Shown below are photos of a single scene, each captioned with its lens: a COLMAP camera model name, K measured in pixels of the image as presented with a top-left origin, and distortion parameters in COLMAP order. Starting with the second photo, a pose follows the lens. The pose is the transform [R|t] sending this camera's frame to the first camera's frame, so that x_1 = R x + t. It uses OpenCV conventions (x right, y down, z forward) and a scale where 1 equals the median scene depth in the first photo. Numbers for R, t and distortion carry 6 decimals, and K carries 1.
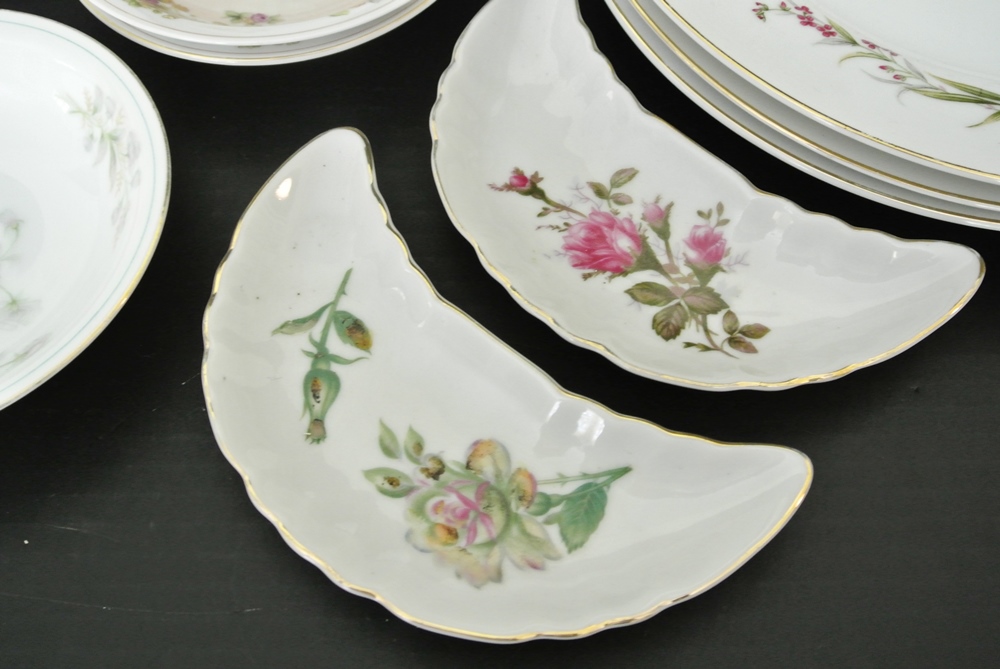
lens RADIAL K [[1141.5, 0, 500.0], [0, 1141.5, 334.5], [0, 0, 1]] dist [-0.055283, 0.021007]
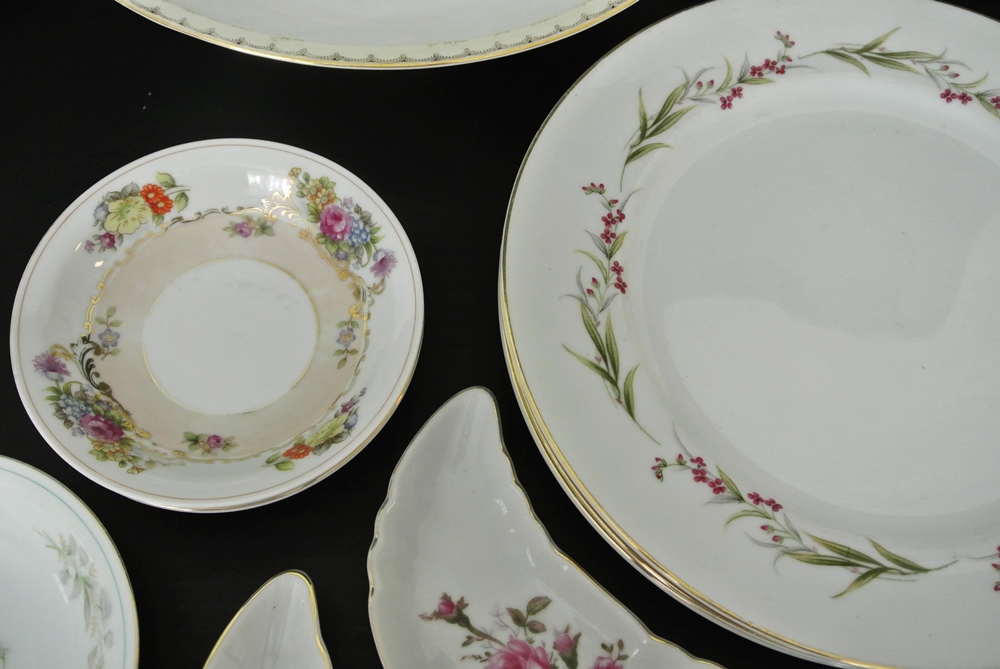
lens RADIAL K [[1141.5, 0, 500.0], [0, 1141.5, 334.5], [0, 0, 1]] dist [-0.055283, 0.021007]
pose [[0.999706, -0.000689, 0.024249, 0.043645], [-0.000493, 0.998815, 0.048676, -0.474466], [-0.024254, -0.048673, 0.998520, -0.124706]]
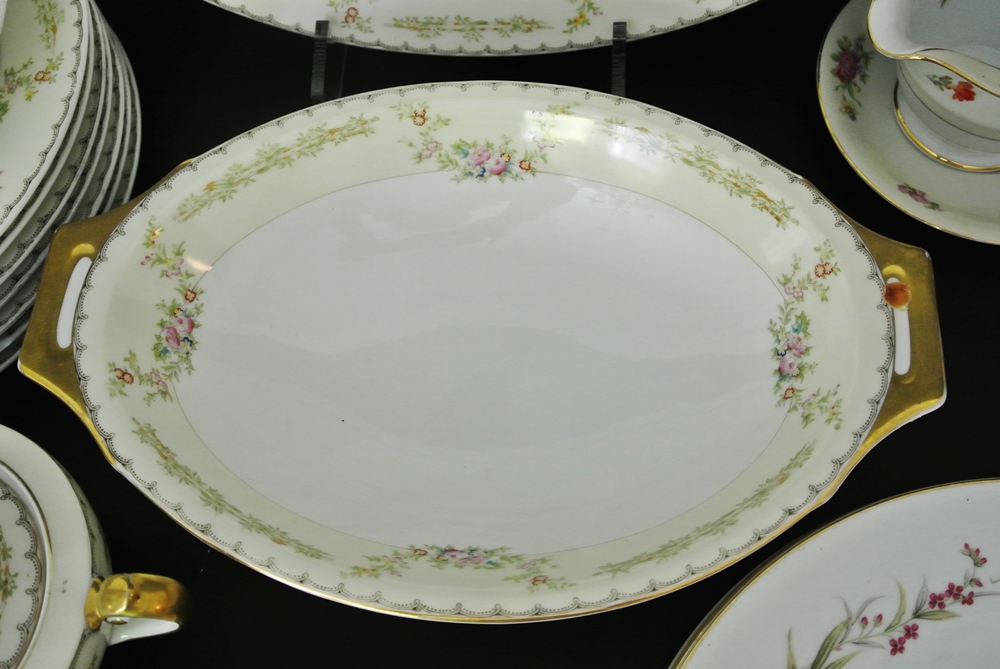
lens RADIAL K [[1141.5, 0, 500.0], [0, 1141.5, 334.5], [0, 0, 1]] dist [-0.055283, 0.021007]
pose [[0.996248, 0.028461, -0.081733, 0.046739], [-0.024304, 0.998382, 0.051407, -1.034065], [0.083064, -0.049227, 0.995328, 0.141095]]
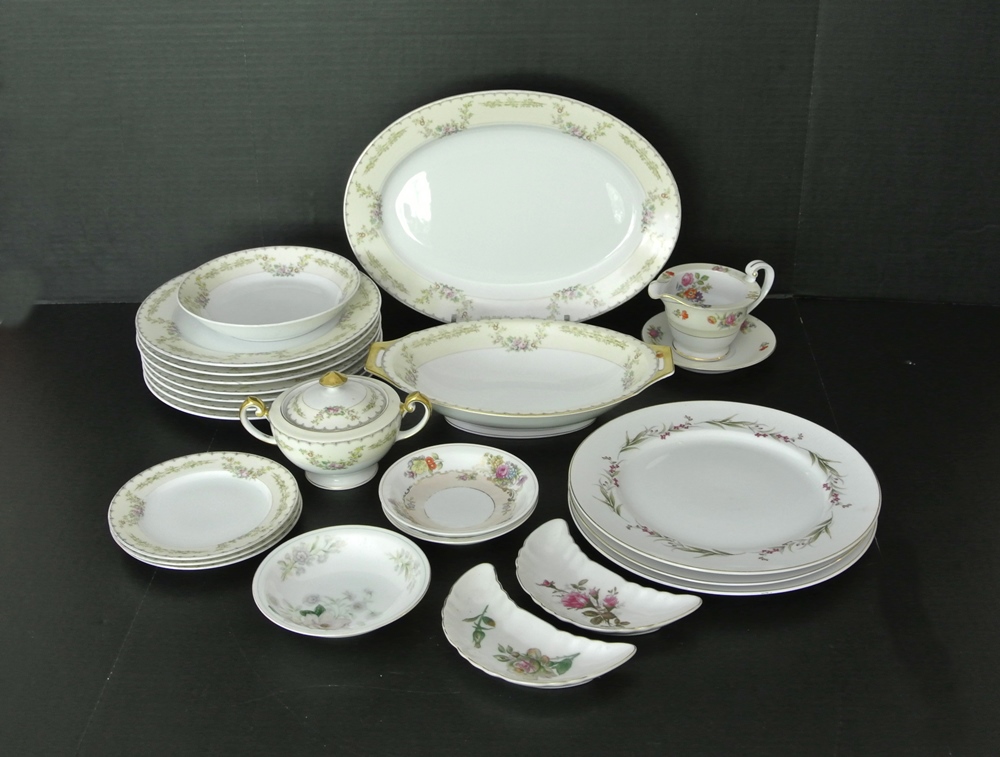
lens RADIAL K [[1325.8, 0, 500.0], [0, 1325.8, 378.5], [0, 0, 1]] dist [-0.015450, -0.004926]
pose [[0.998843, 0.003219, -0.047981, 0.059656], [-0.027590, 0.855579, -0.516936, 1.171283], [0.039388, 0.517662, 0.854678, -2.150960]]
